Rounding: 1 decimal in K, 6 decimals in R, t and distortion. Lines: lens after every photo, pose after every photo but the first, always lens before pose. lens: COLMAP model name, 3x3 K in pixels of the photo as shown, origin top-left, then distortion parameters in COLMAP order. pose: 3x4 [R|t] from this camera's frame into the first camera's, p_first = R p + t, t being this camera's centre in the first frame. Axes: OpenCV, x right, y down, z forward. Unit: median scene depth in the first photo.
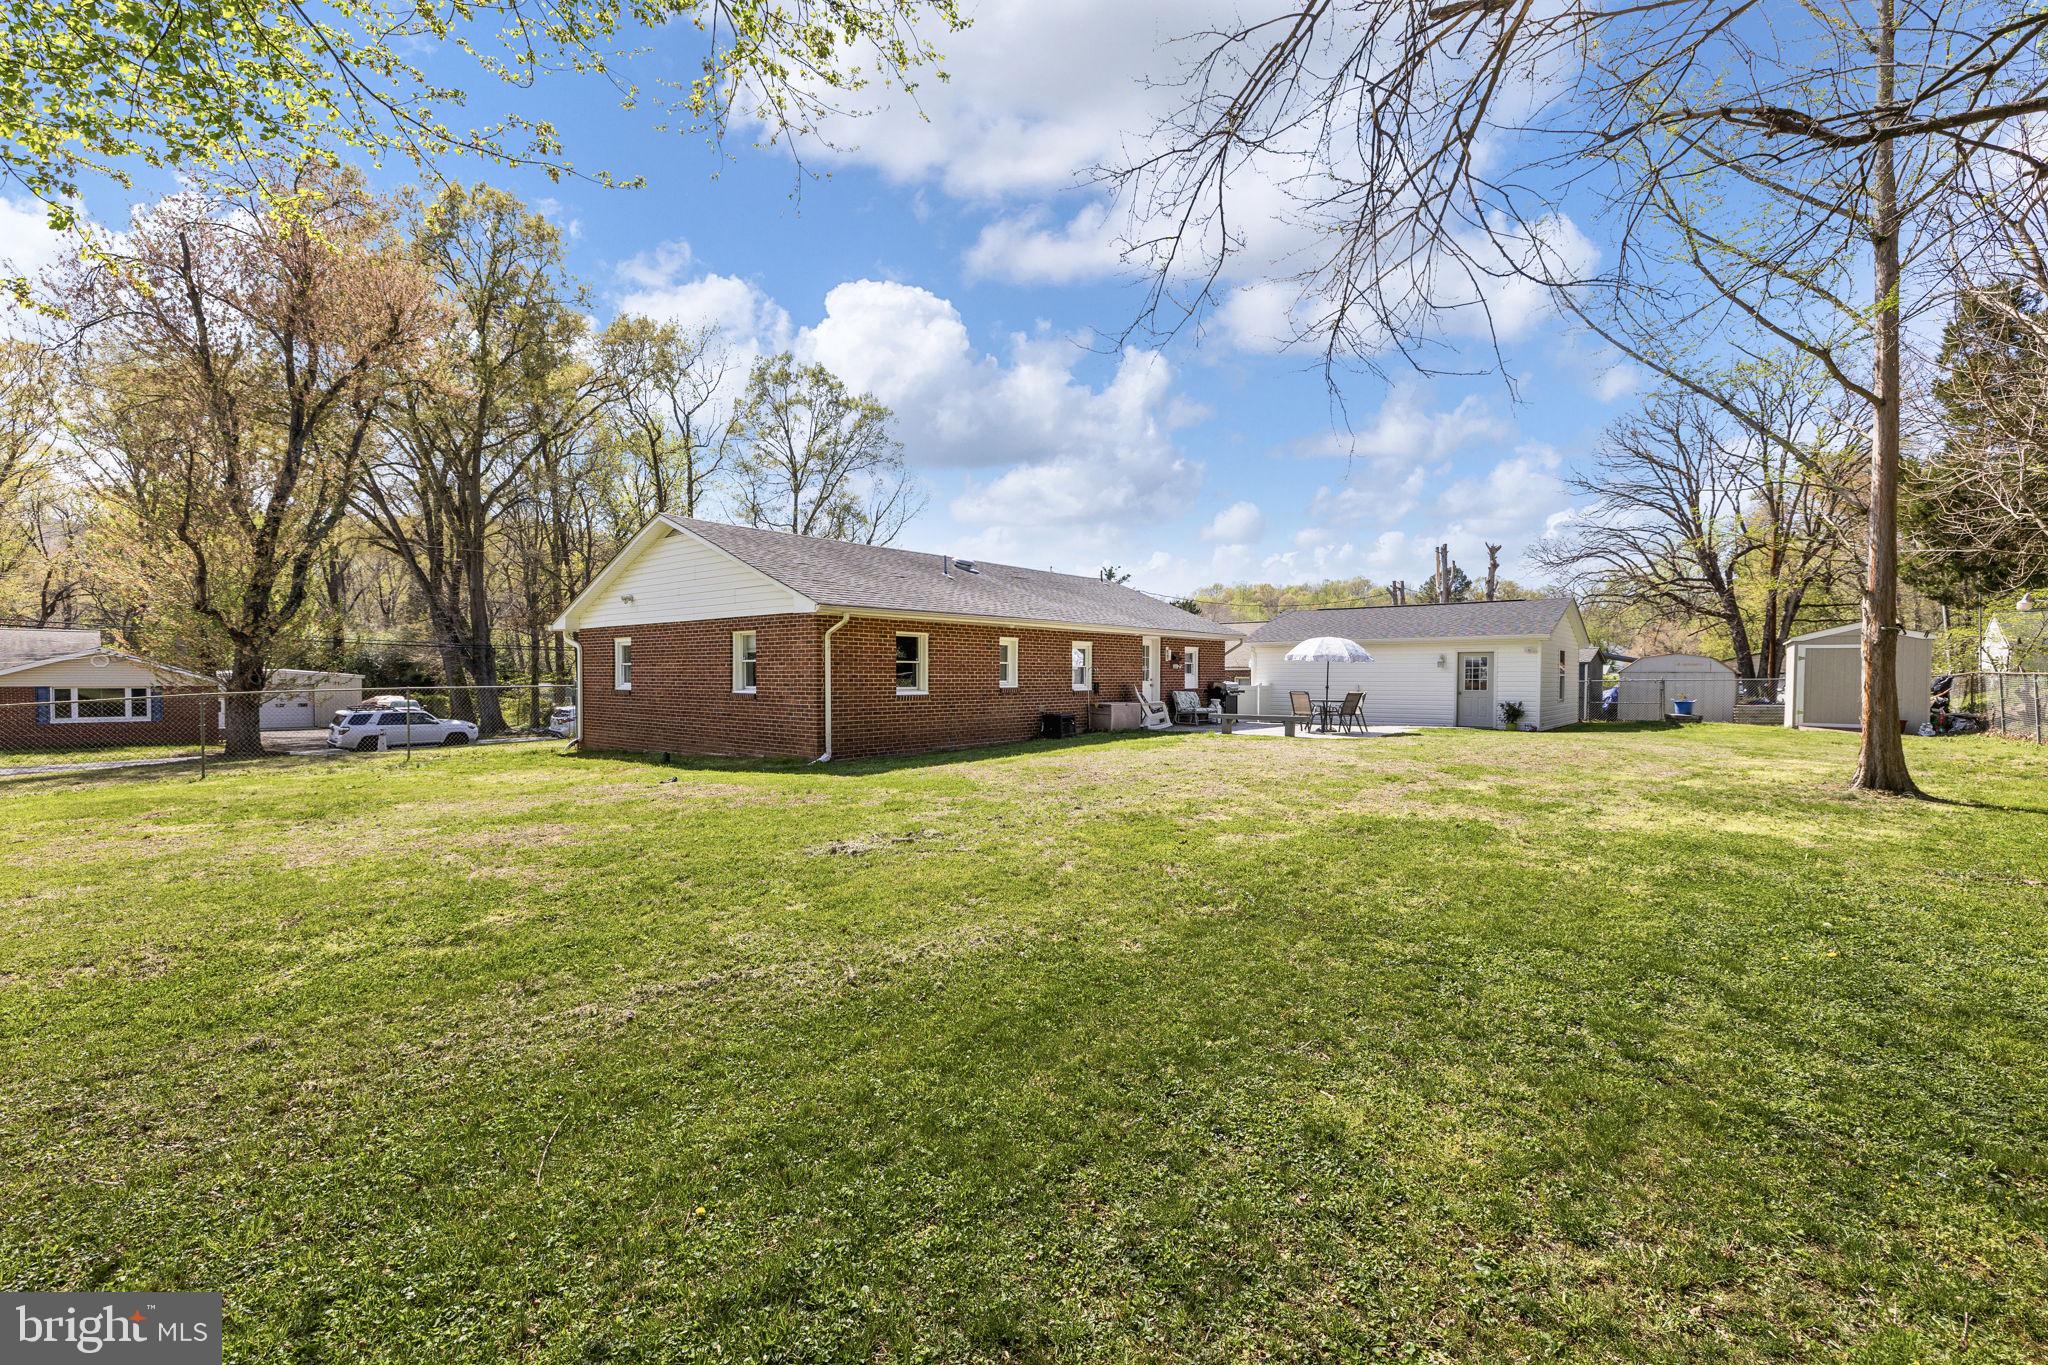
lens RADIAL K [[854.4, 0, 1015.2], [0, 854.4, 682.4], [0, 0, 1]] dist [0.012376, 0.000236]
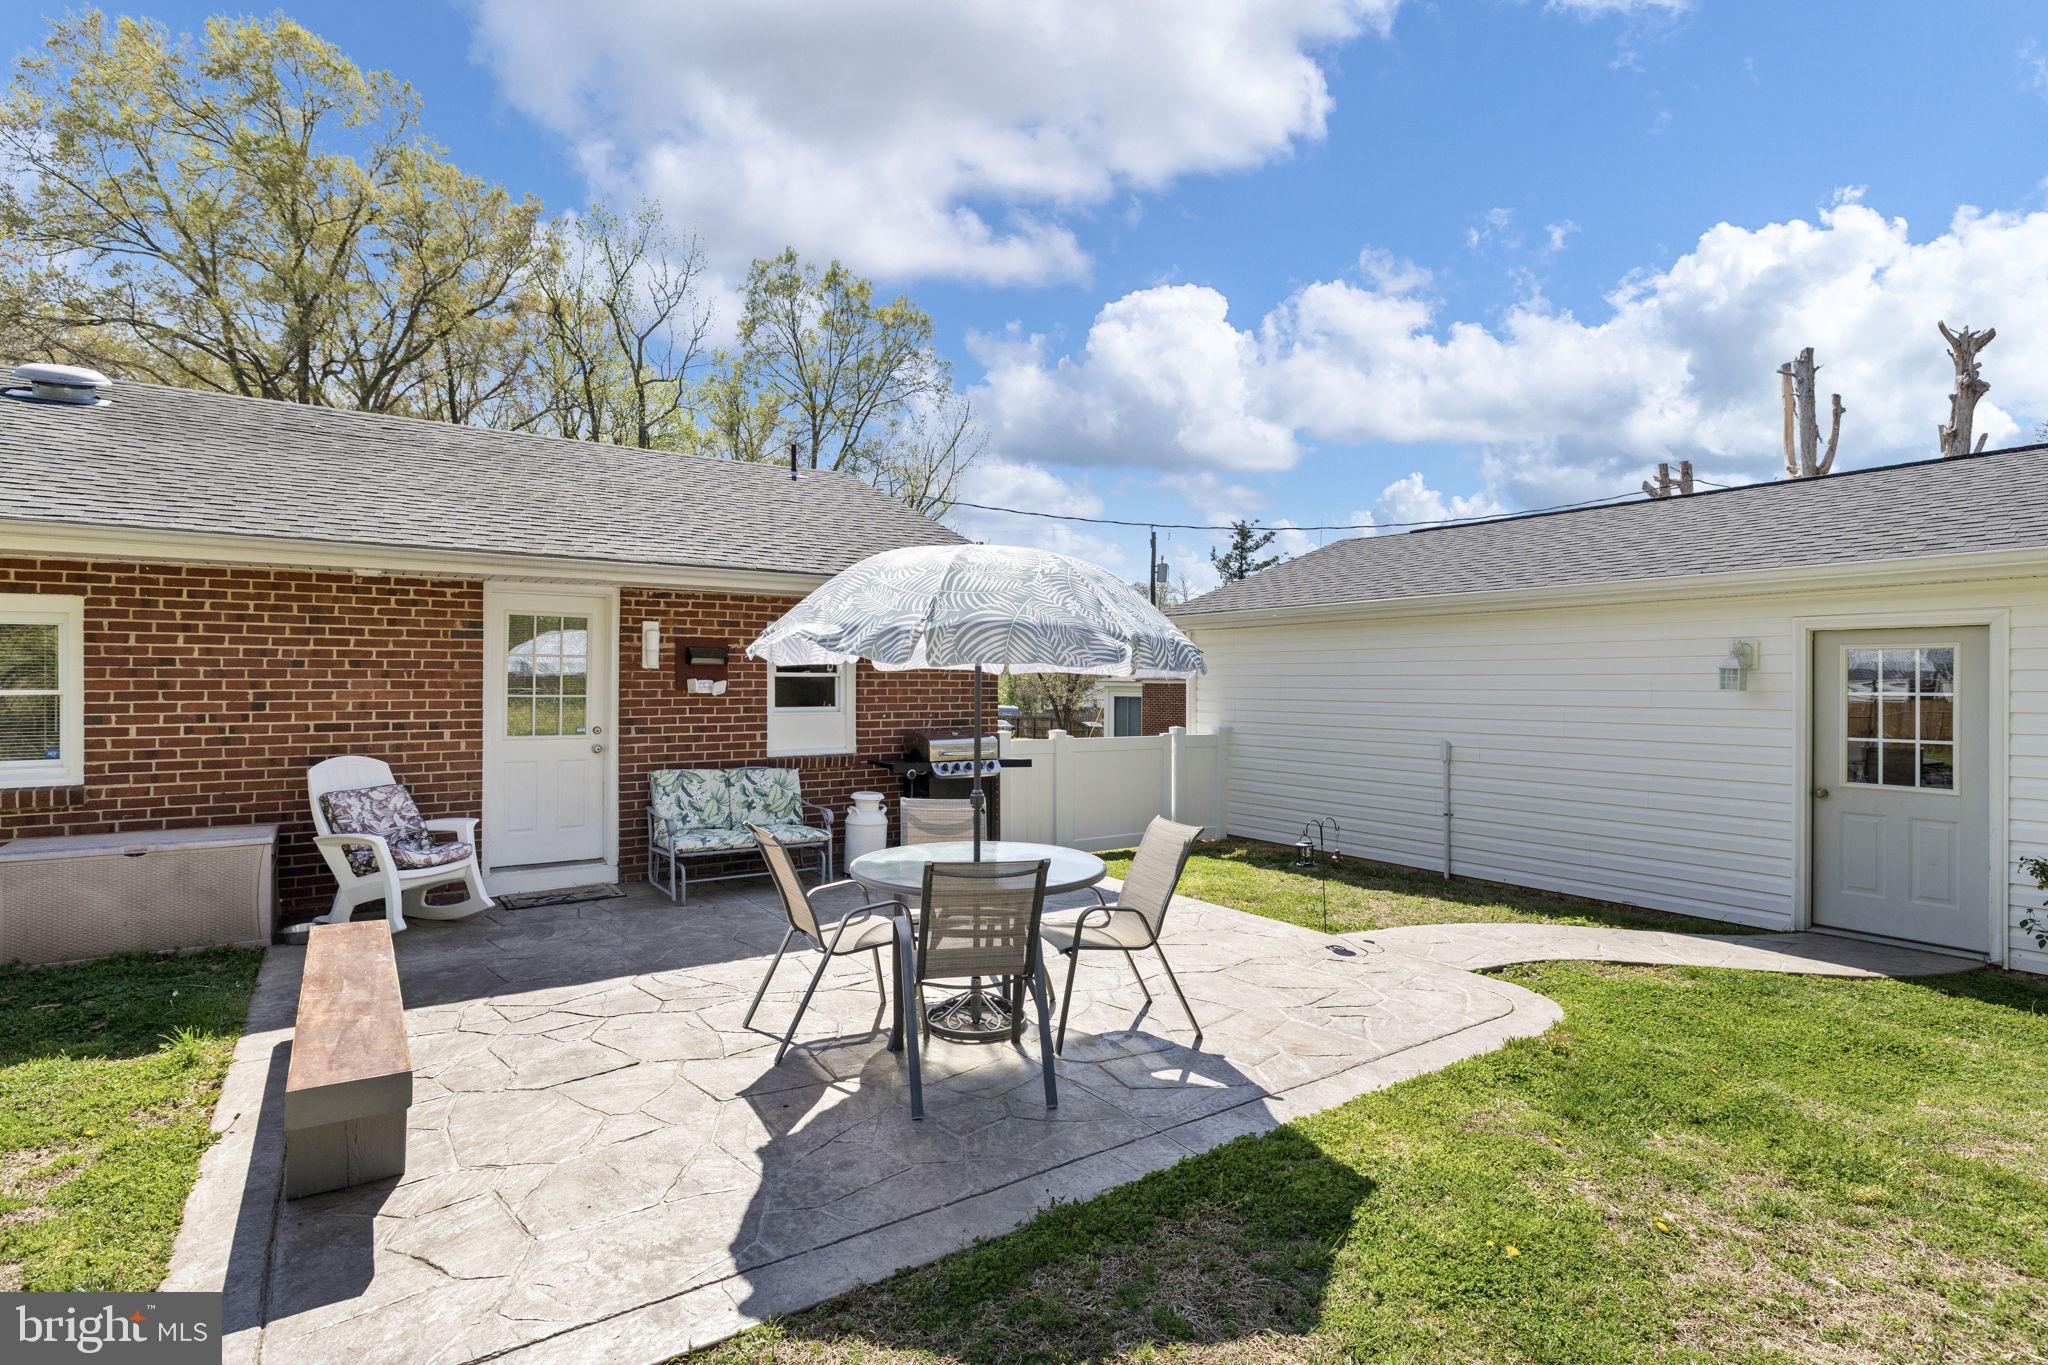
lens RADIAL K [[971.1, 0, 1023.5], [0, 971.1, 678.1], [0, 0, 1]] dist [-0.001293, 0.001063]
pose [[0.967073, -0.001580, -0.254496, 0.335308], [-0.002330, 0.999884, -0.015061, -0.015031], [0.254490, 0.015158, 0.966957, 0.611551]]
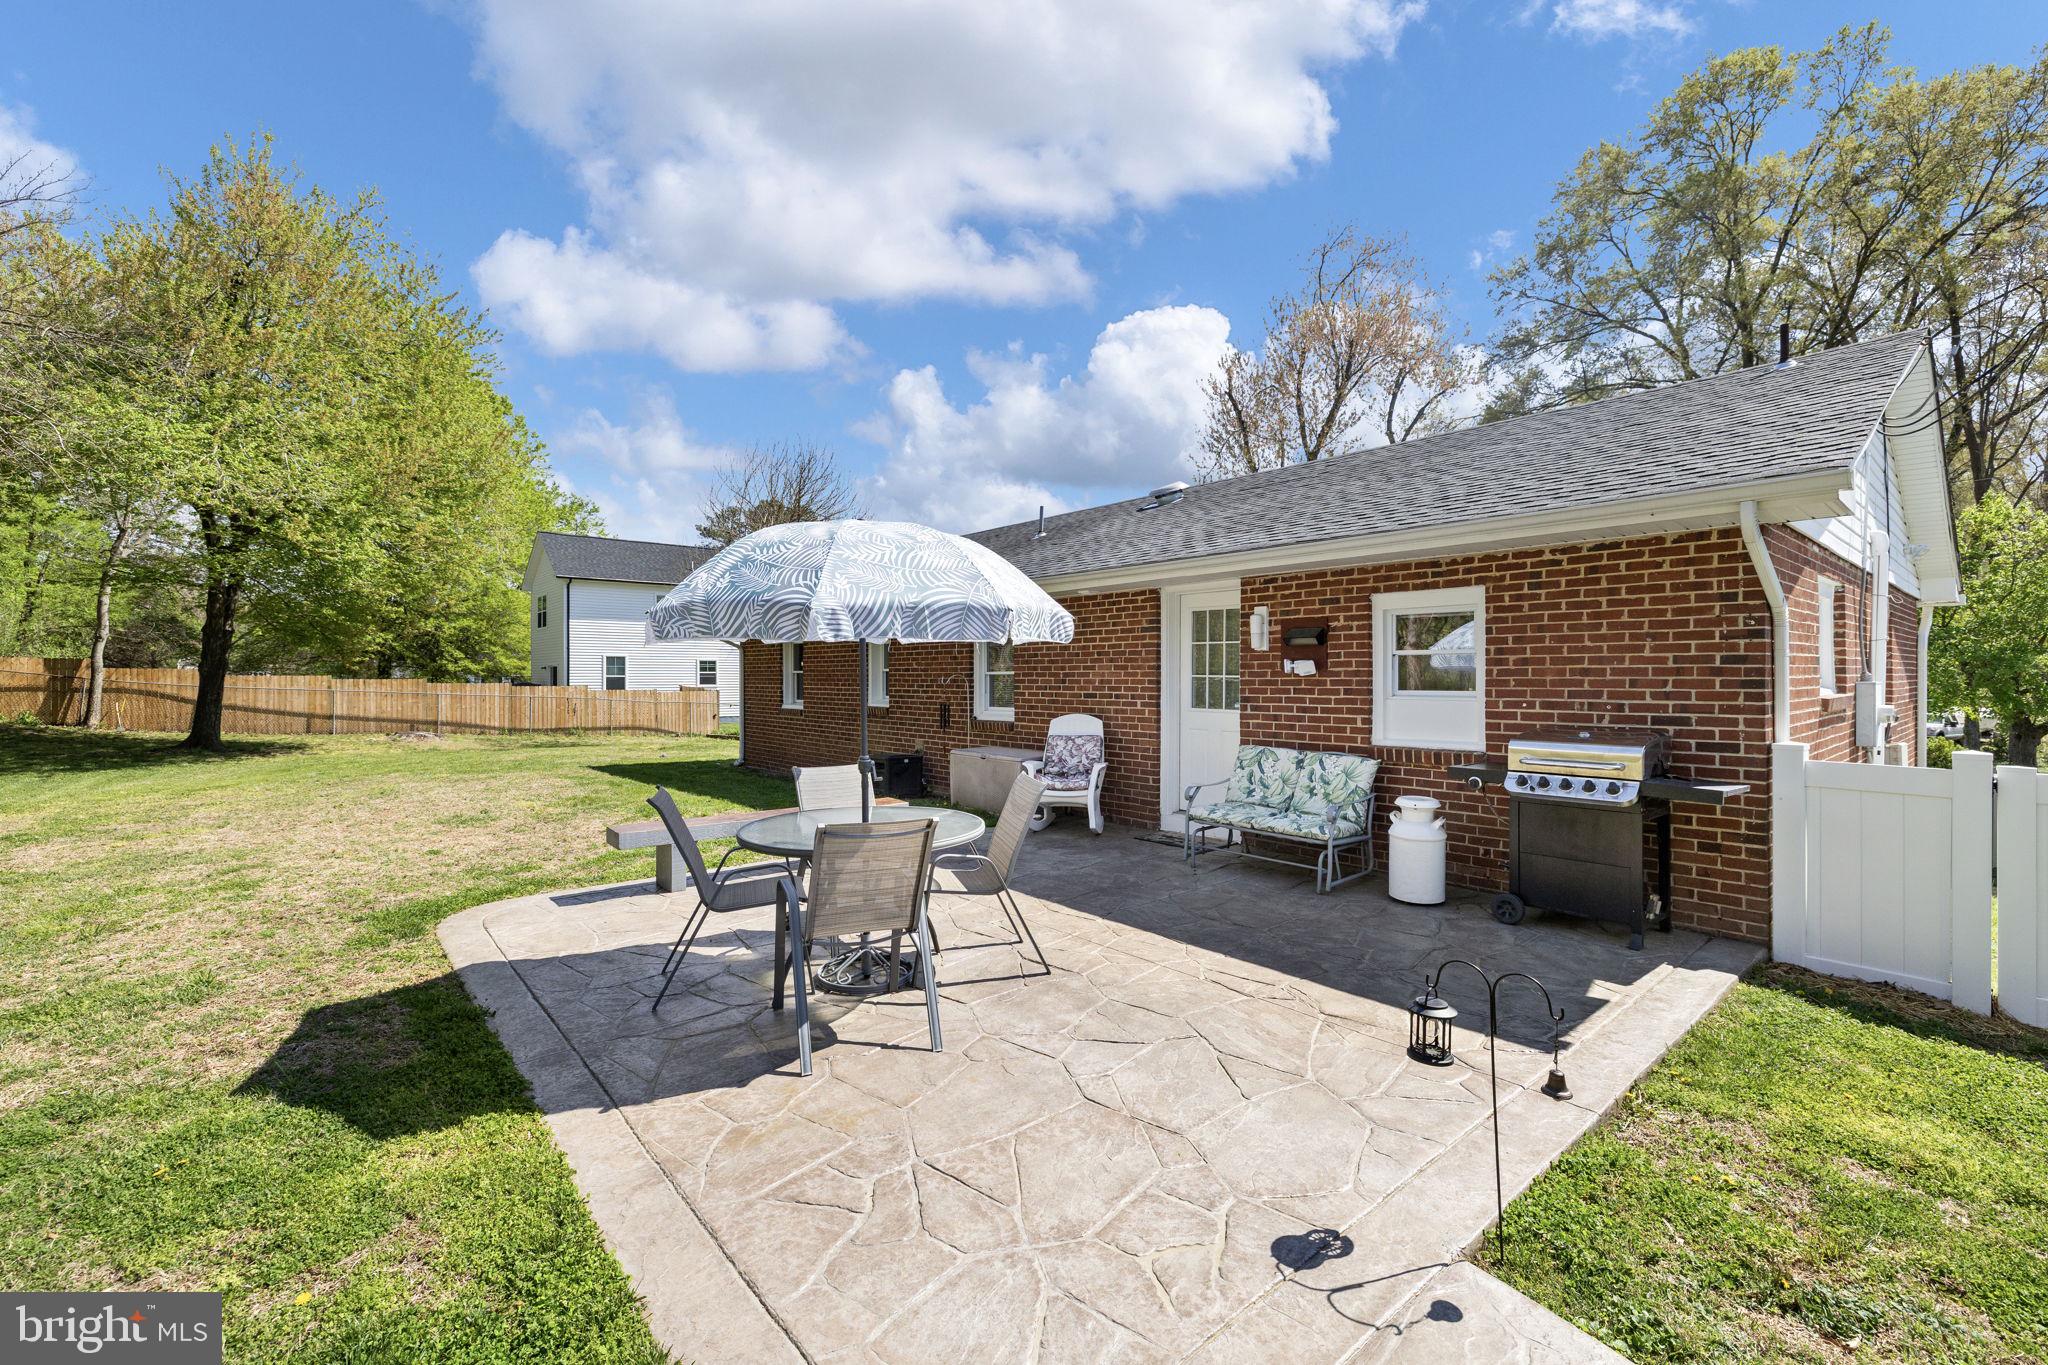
lens RADIAL K [[854.4, 0, 1015.2], [0, 854.4, 682.4], [0, 0, 1]] dist [0.012376, 0.000236]
pose [[-0.147856, 0.005399, -0.988994, 0.438161], [-0.008872, 0.999938, 0.006785, -0.012945], [0.988969, 0.009777, -0.147799, 0.829510]]
